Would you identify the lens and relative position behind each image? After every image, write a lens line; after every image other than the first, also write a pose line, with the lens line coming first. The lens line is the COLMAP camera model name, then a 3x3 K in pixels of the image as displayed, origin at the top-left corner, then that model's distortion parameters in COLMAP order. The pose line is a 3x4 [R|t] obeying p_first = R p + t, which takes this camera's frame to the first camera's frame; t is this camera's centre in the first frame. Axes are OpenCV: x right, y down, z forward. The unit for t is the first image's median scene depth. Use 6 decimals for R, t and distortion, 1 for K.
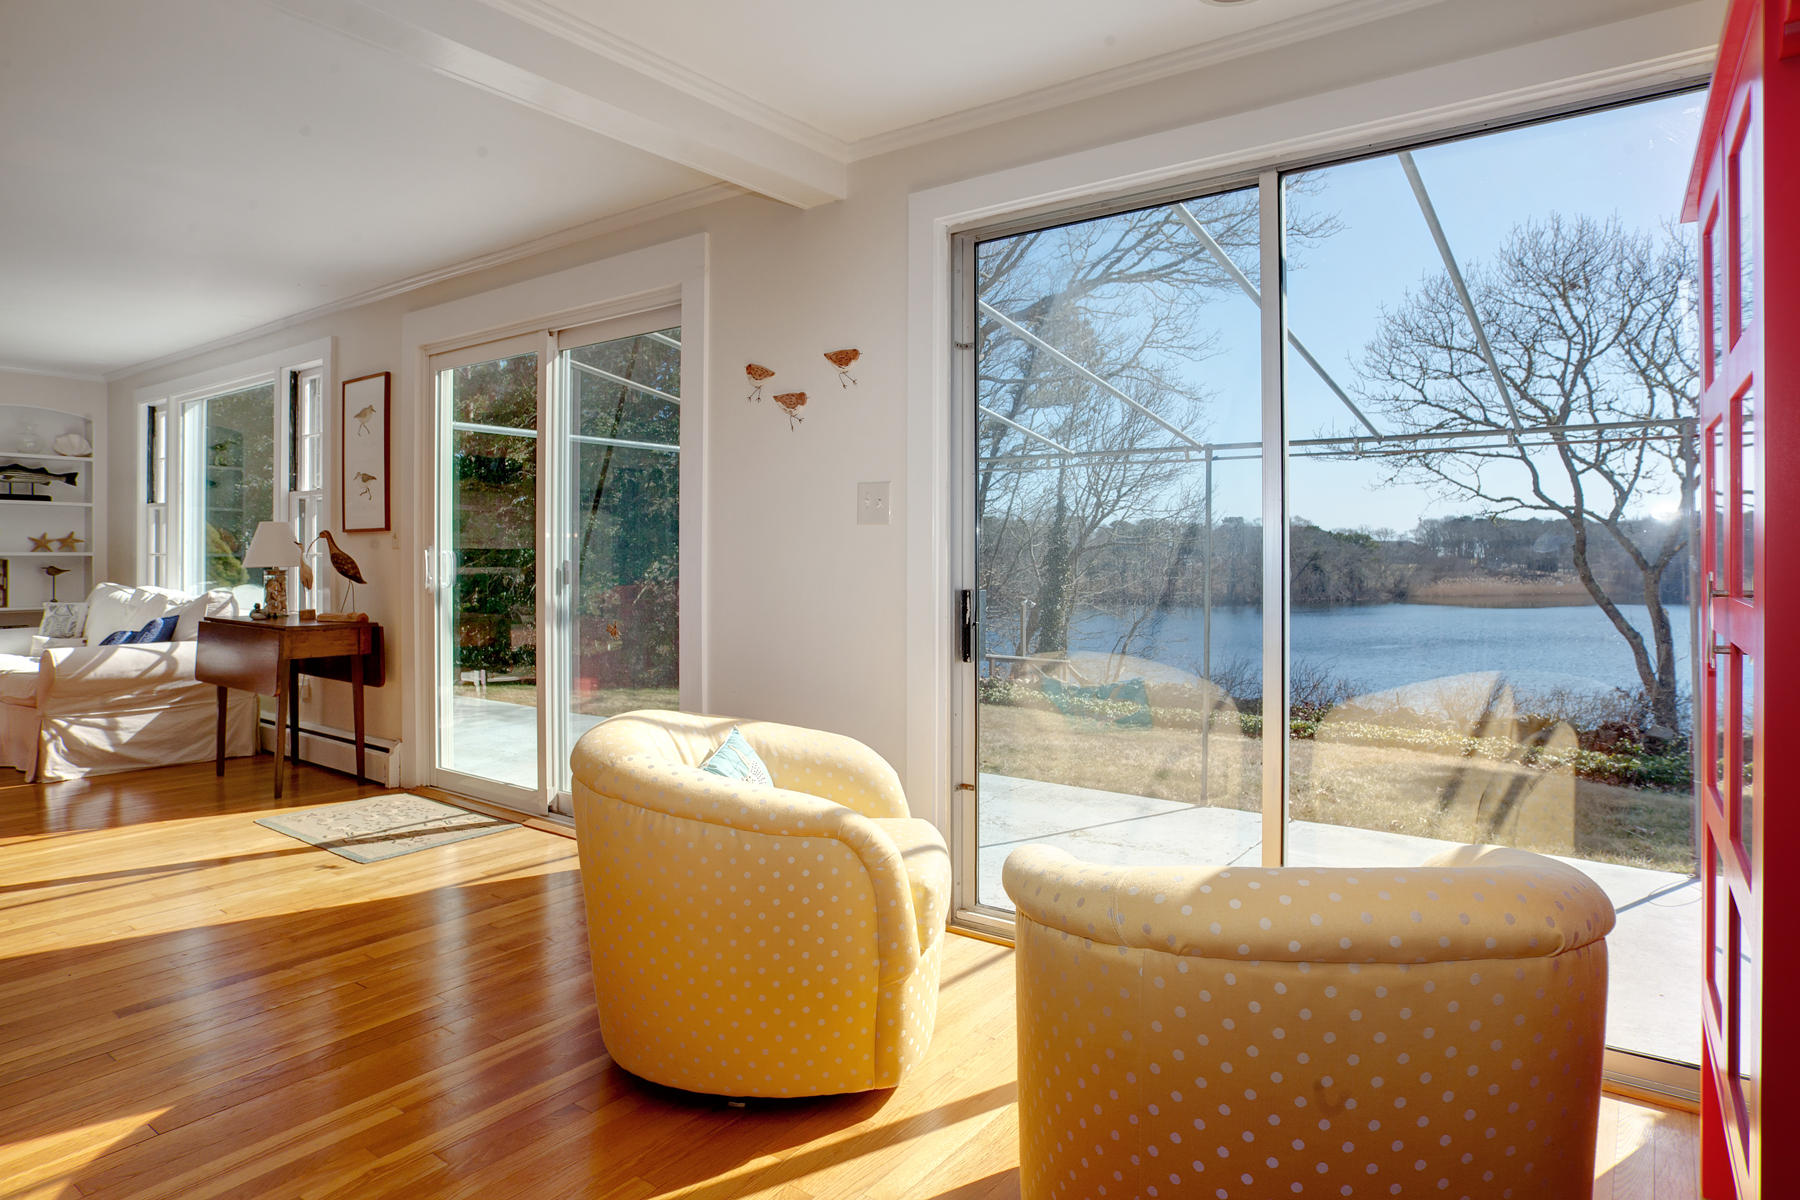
lens RADIAL K [[1028.2, 0, 900.4], [0, 1028.2, 549.9], [0, 0, 1]] dist [-0.003425, -0.000292]
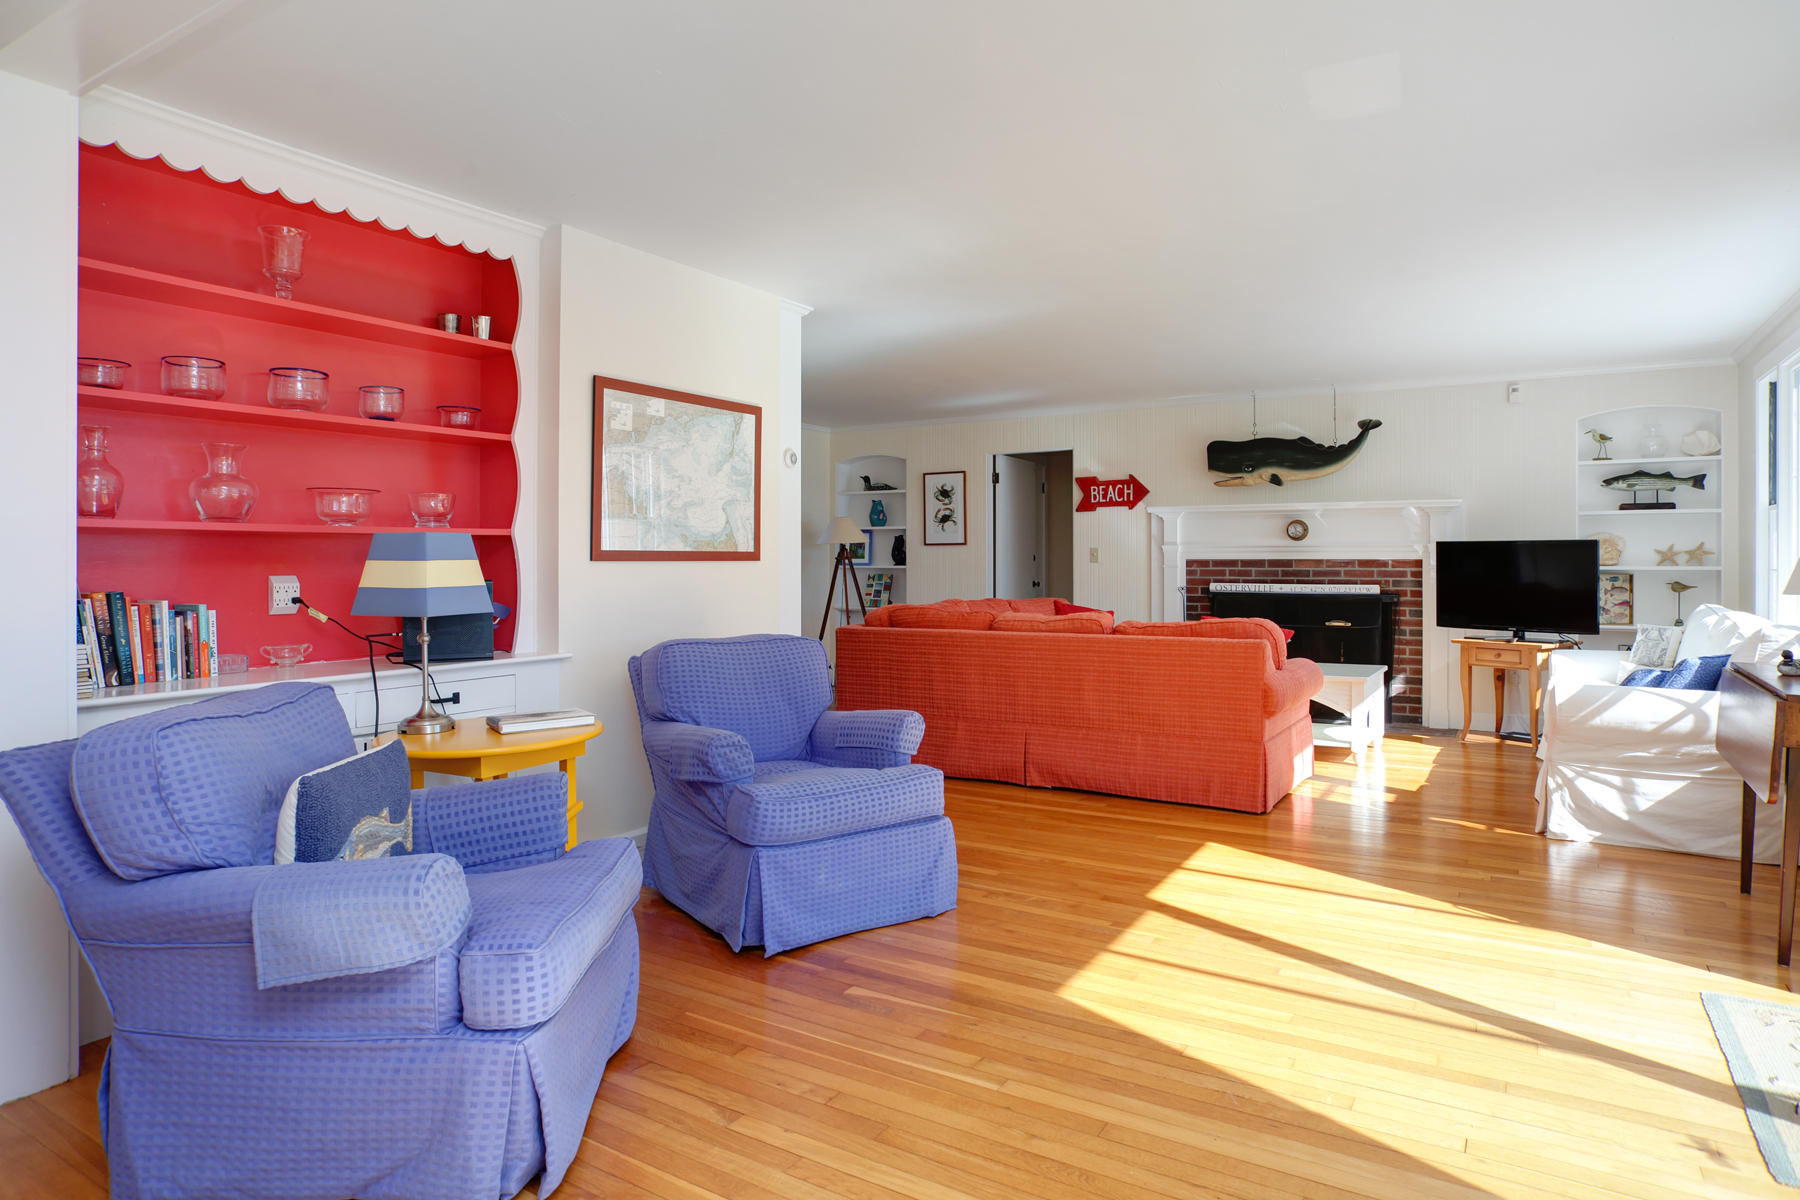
lens RADIAL K [[1028.2, 0, 900.4], [0, 1028.2, 549.9], [0, 0, 1]] dist [-0.003425, -0.000292]
pose [[0.120051, -0.013736, -0.992673, -0.038271], [0.006574, 0.999893, -0.013041, -0.006805], [0.992746, -0.004960, 0.120129, 0.333962]]
